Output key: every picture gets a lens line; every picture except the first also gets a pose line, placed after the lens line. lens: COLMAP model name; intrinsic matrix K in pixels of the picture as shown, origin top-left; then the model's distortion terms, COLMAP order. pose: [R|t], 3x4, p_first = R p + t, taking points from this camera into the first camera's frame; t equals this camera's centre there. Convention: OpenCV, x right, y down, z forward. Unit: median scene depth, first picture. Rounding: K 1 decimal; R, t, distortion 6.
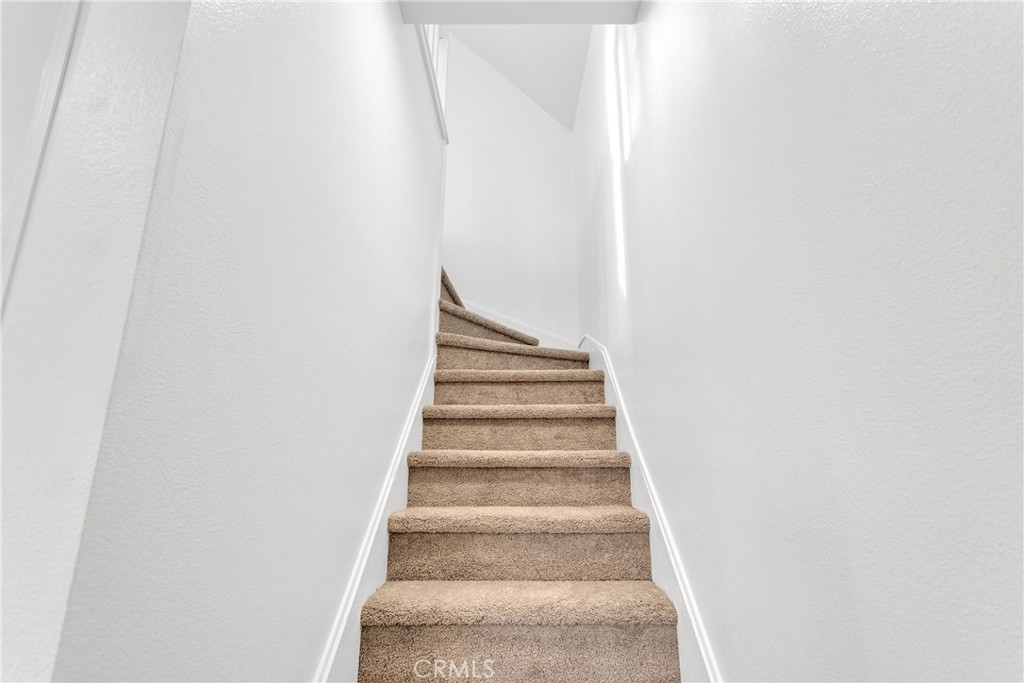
lens RADIAL K [[486.9, 0, 520.3], [0, 486.9, 342.9], [0, 0, 1]] dist [0.002036, 0.000791]
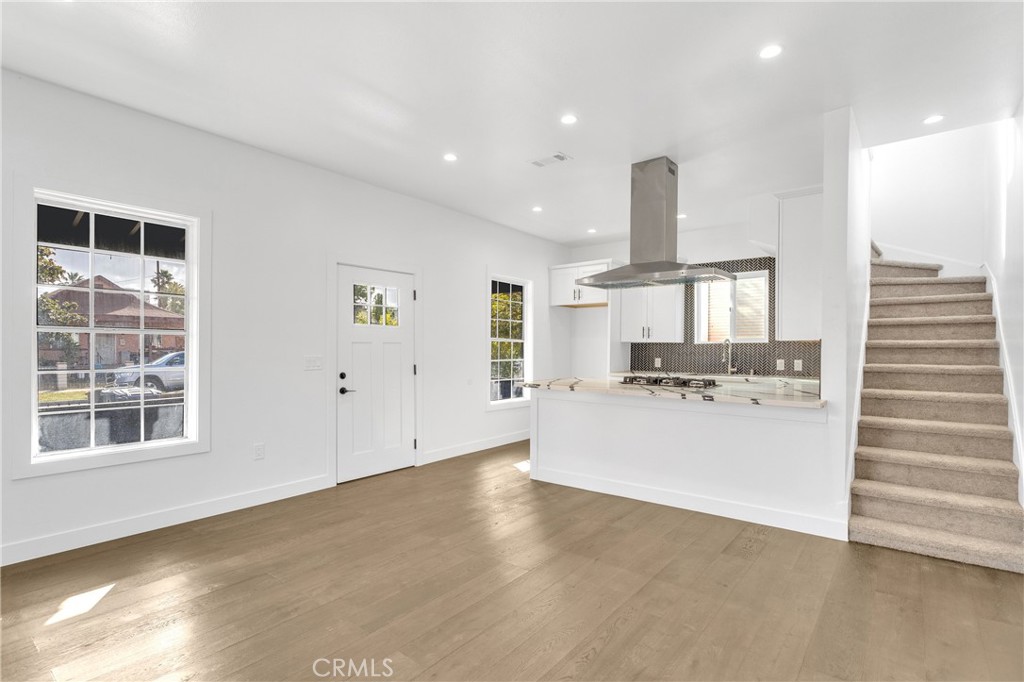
lens RADIAL K [[491.9, 0, 519.6], [0, 491.9, 354.1], [0, 0, 1]] dist [0.002022, 0.000385]
pose [[0.781067, 0.010771, -0.624354, -0.045086], [0.139028, 0.971756, 0.190688, -0.323866], [0.608774, -0.235742, 0.757509, -1.480812]]
